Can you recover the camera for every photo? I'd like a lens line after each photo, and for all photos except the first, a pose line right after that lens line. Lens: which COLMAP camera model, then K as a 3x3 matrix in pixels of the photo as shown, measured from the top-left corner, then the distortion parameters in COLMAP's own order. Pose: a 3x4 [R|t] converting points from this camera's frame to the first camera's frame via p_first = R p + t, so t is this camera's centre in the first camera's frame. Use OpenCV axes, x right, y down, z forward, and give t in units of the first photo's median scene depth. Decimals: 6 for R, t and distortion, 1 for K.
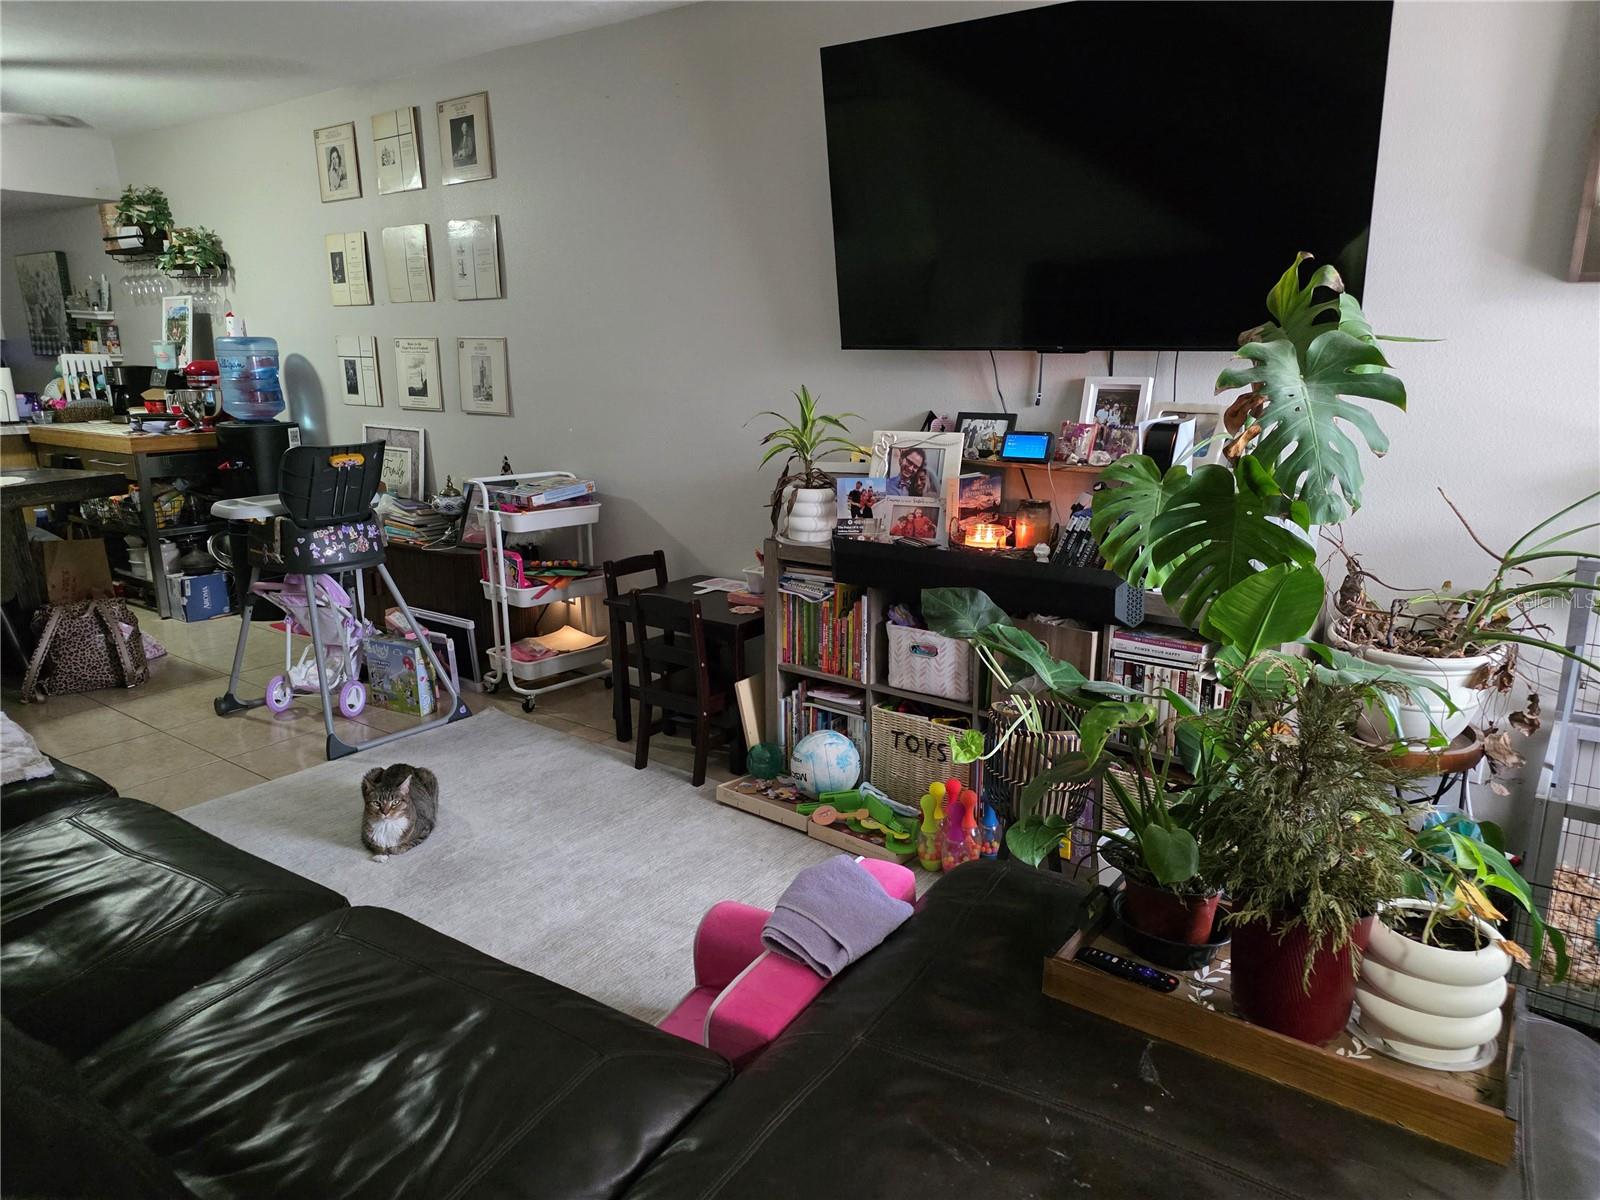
lens RADIAL K [[1074.9, 0, 795.2], [0, 1074.9, 596.1], [0, 0, 1]] dist [0.048116, -0.024394]
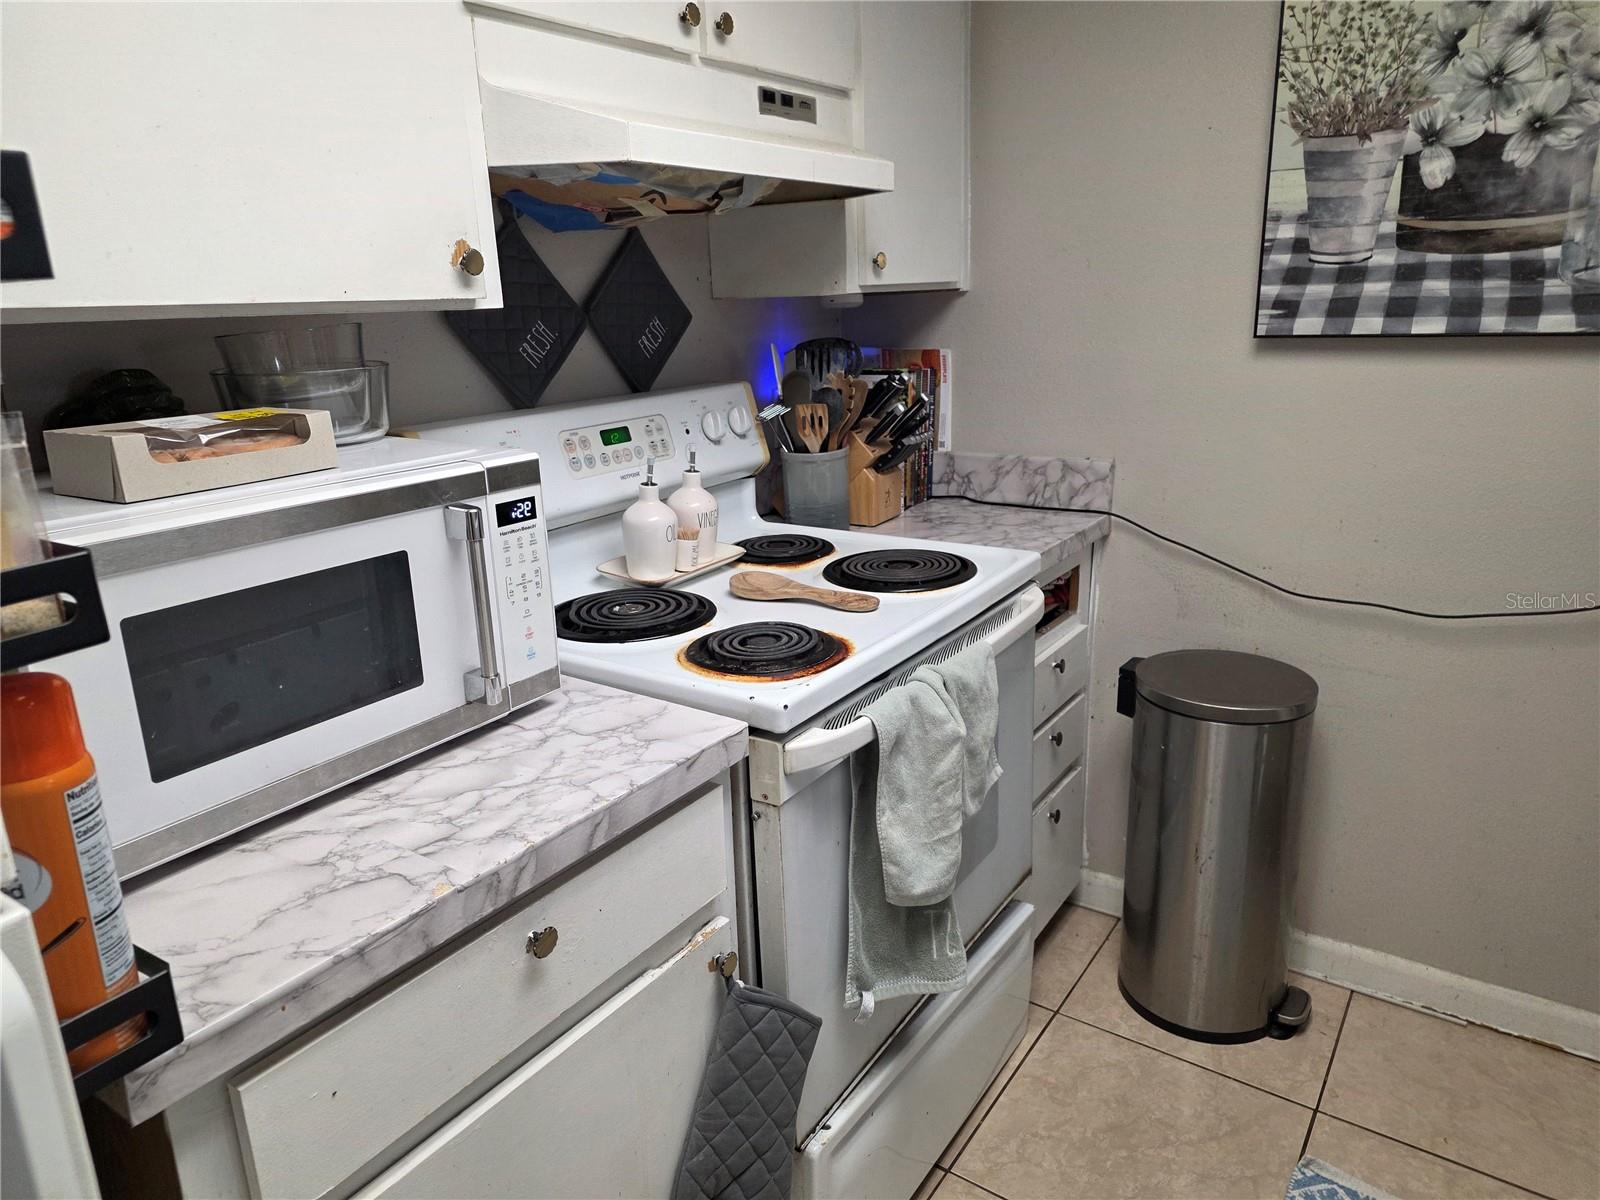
lens RADIAL K [[1074.9, 0, 795.2], [0, 1074.9, 596.1], [0, 0, 1]] dist [0.048116, -0.024394]
pose [[0.997997, -0.042151, 0.047181, -1.210407], [0.040025, 0.998178, 0.045148, -0.253867], [-0.048998, -0.043169, 0.997866, 1.078860]]
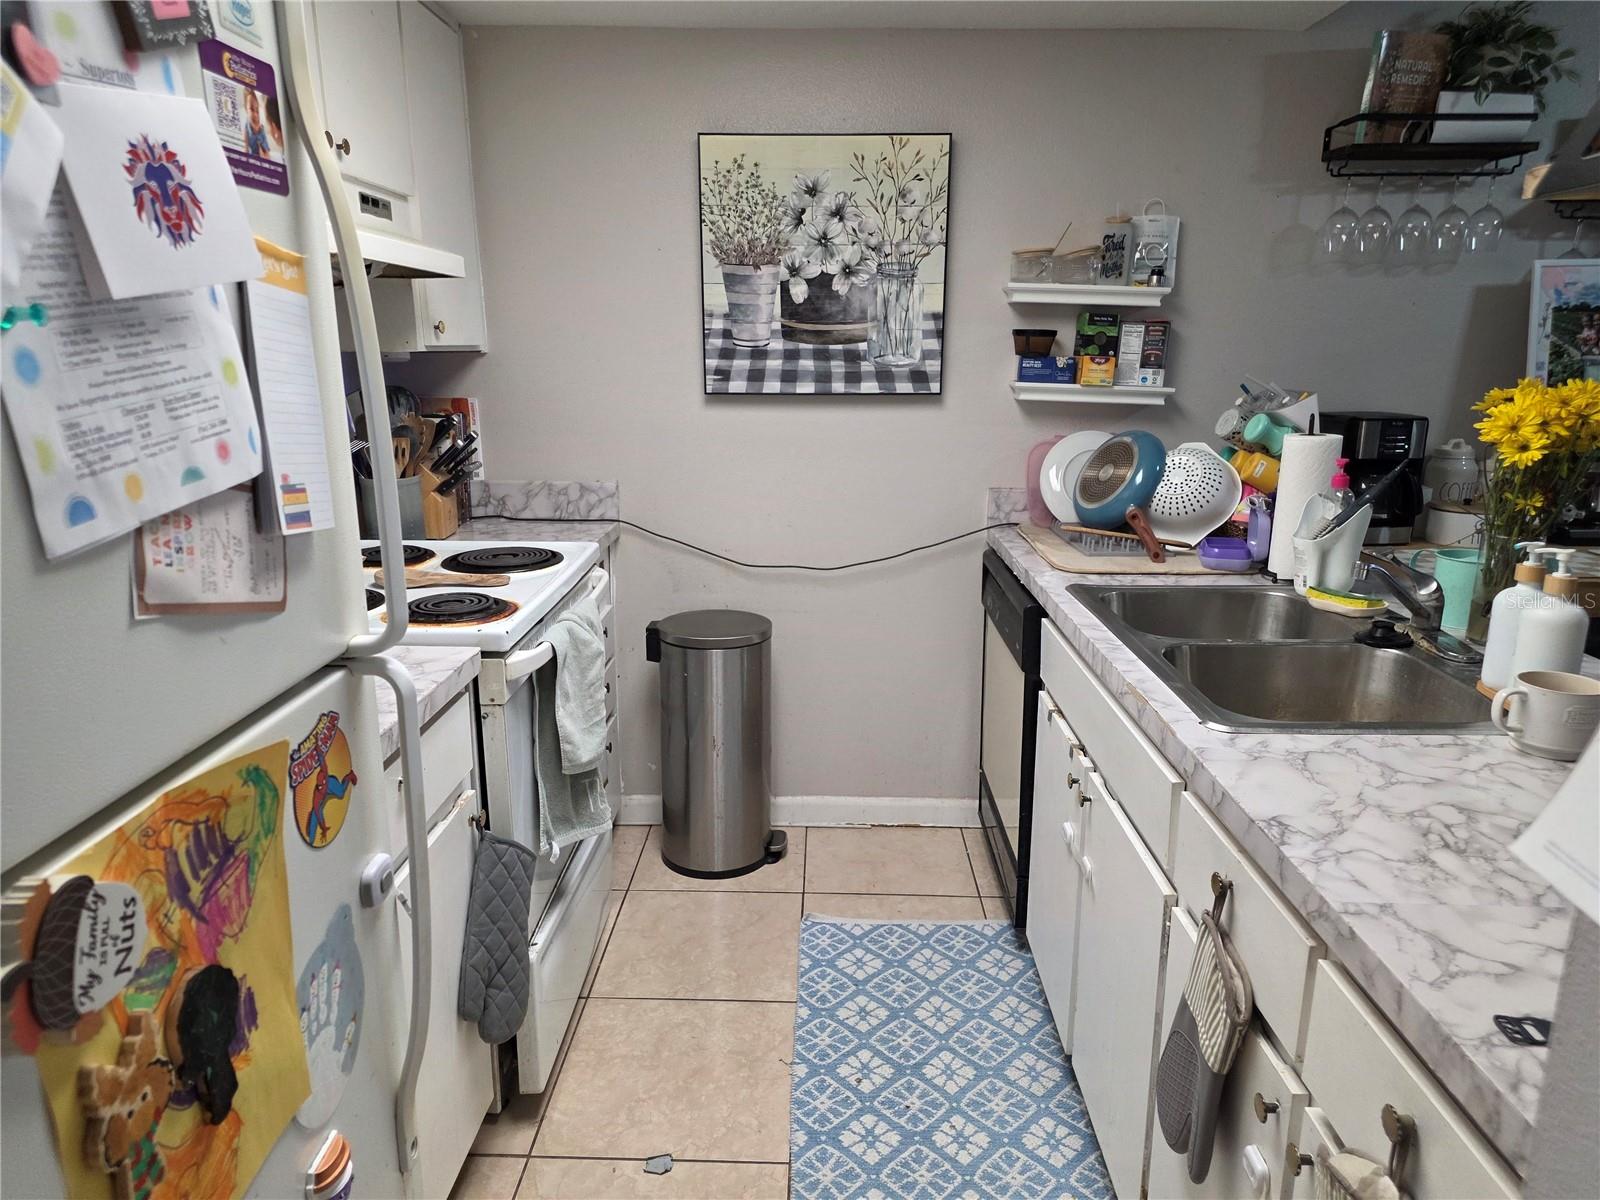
lens RADIAL K [[1044.8, 0, 800.5], [0, 1044.8, 607.5], [0, 0, 1]] dist [0.115869, -0.120754]
pose [[0.808858, -0.137289, 0.571753, -1.319368], [0.128398, 0.990134, 0.056106, -0.234255], [-0.573815, 0.028030, 0.818505, 0.978881]]
